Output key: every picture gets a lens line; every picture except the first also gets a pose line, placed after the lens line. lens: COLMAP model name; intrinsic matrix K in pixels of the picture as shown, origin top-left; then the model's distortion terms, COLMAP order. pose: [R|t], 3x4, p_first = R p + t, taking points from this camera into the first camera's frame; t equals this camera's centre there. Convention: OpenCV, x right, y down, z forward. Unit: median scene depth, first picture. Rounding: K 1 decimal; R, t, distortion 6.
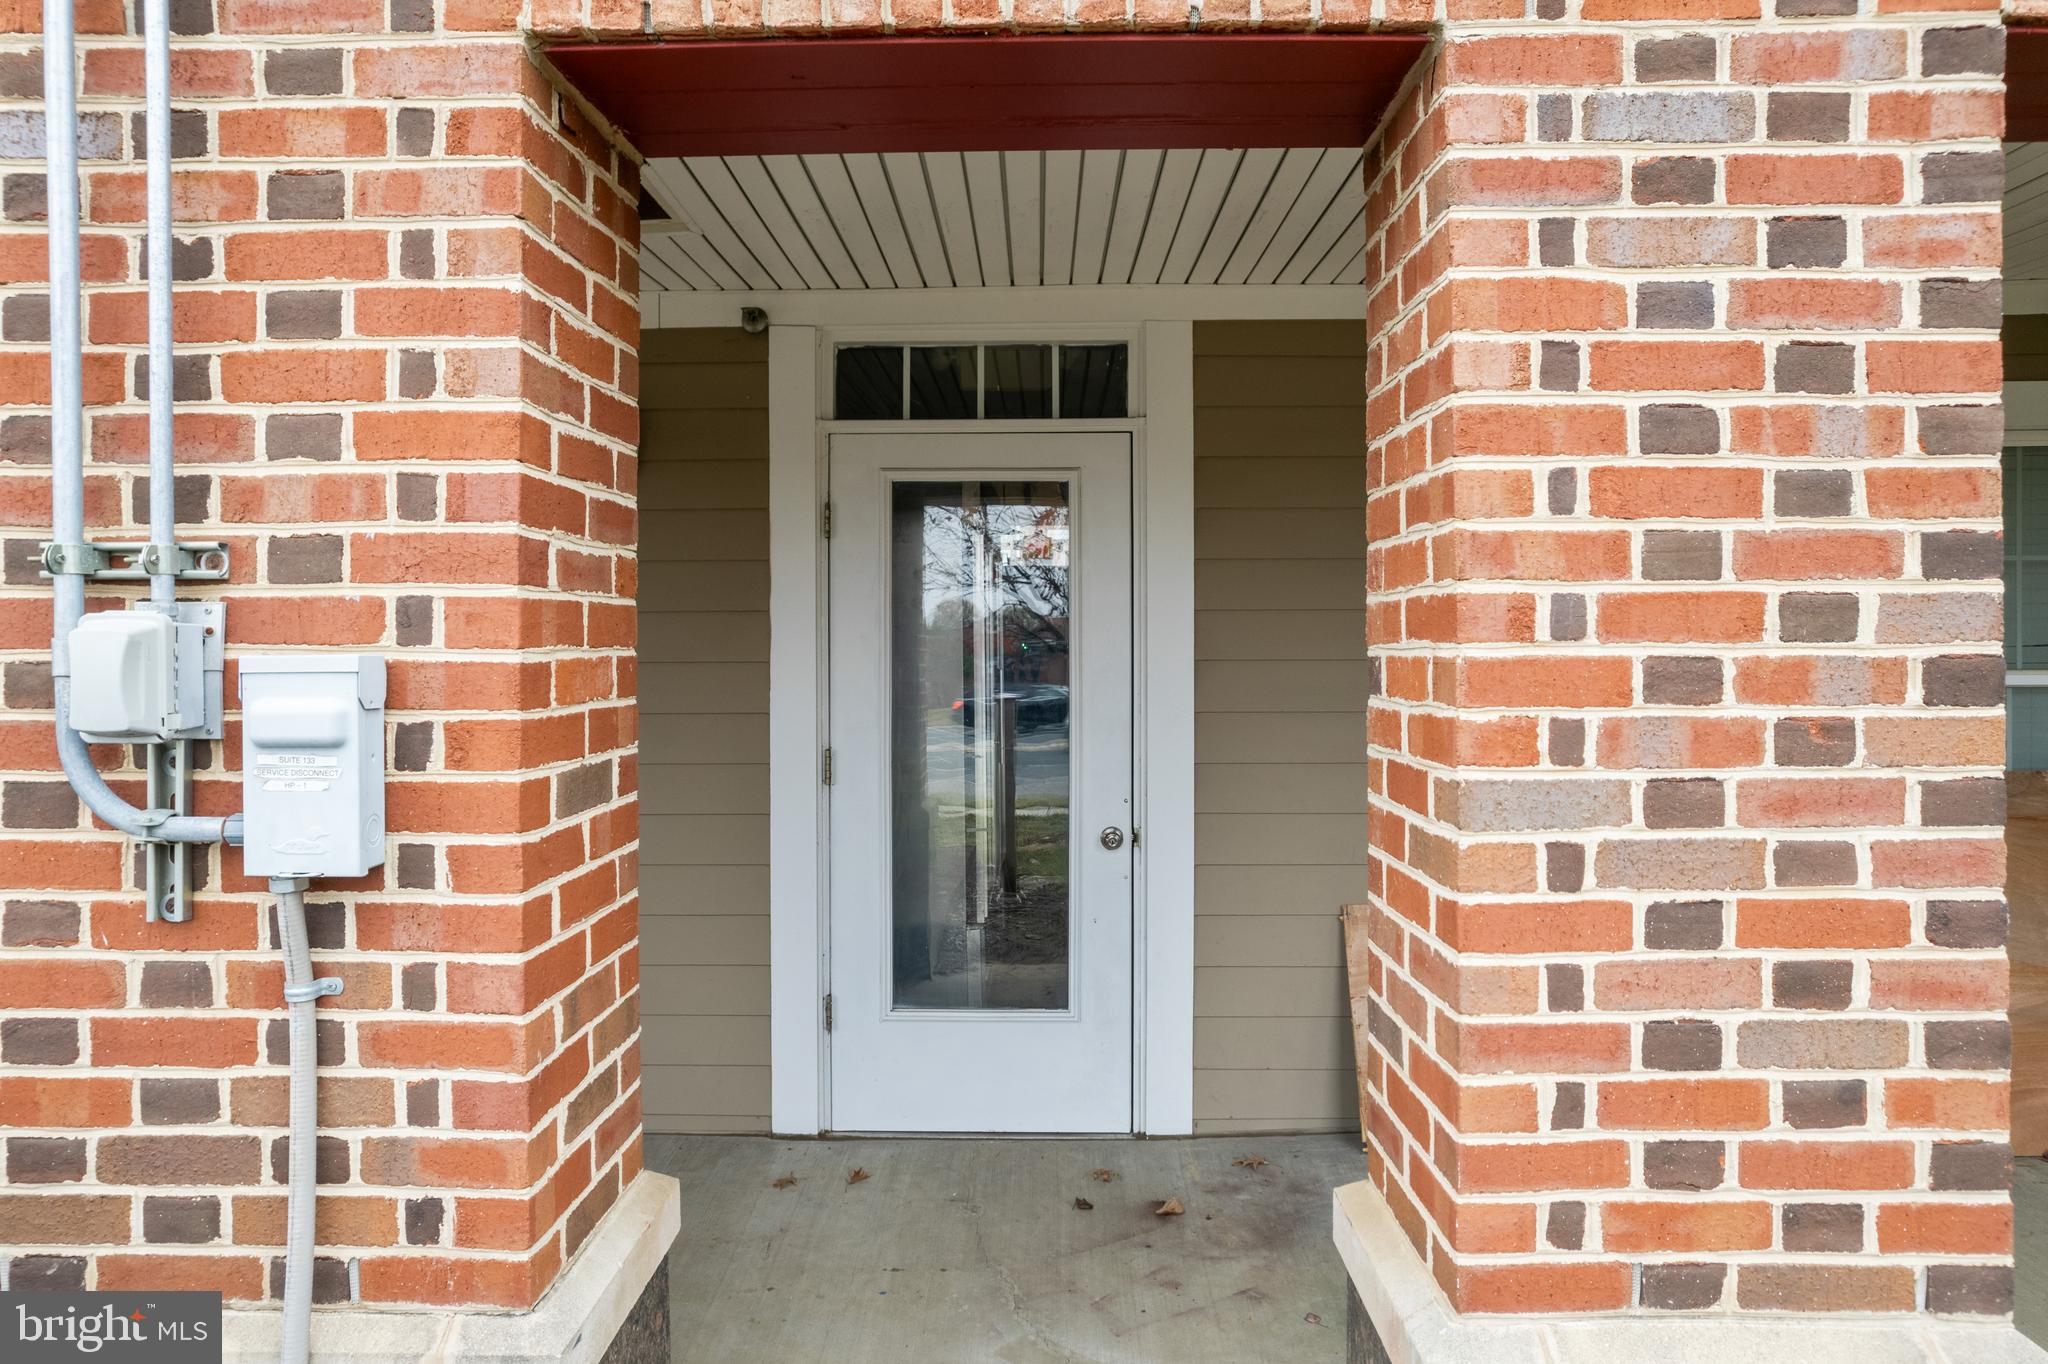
lens RADIAL K [[1338.8, 0, 1002.2], [0, 1338.8, 654.8], [0, 0, 1]] dist [-0.048124, 0.029954]
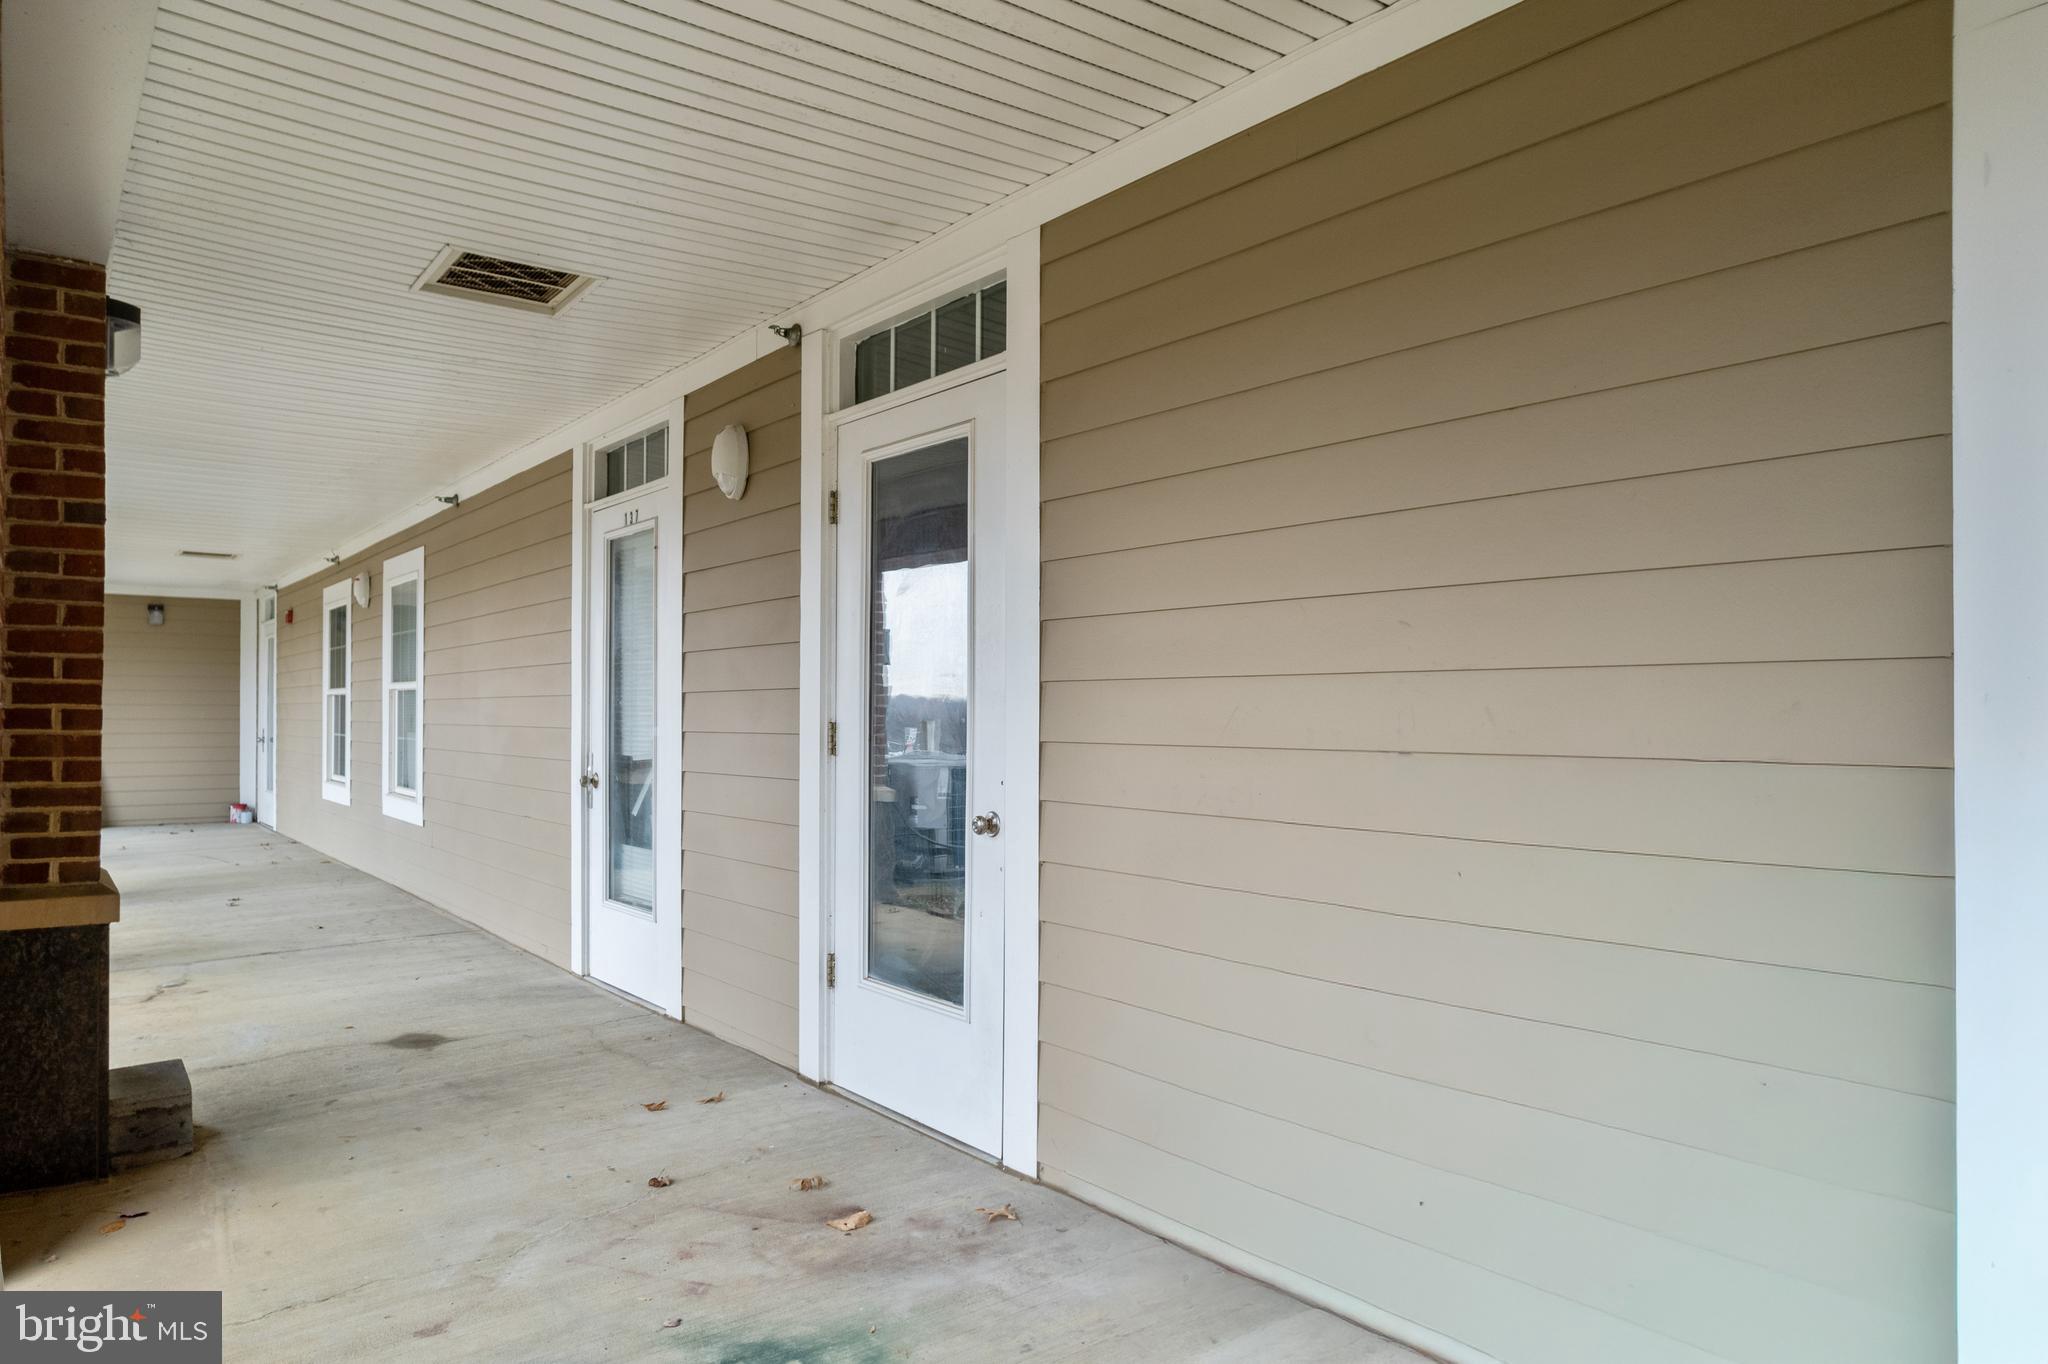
lens RADIAL K [[1338.8, 0, 1022.4], [0, 1338.8, 695.8], [0, 0, 1]] dist [-0.048124, 0.029954]
pose [[0.625129, -0.004844, -0.780507, 0.798902], [-0.010636, 0.999835, -0.014723, 0.064712], [0.780449, 0.017505, 0.624974, 0.454684]]
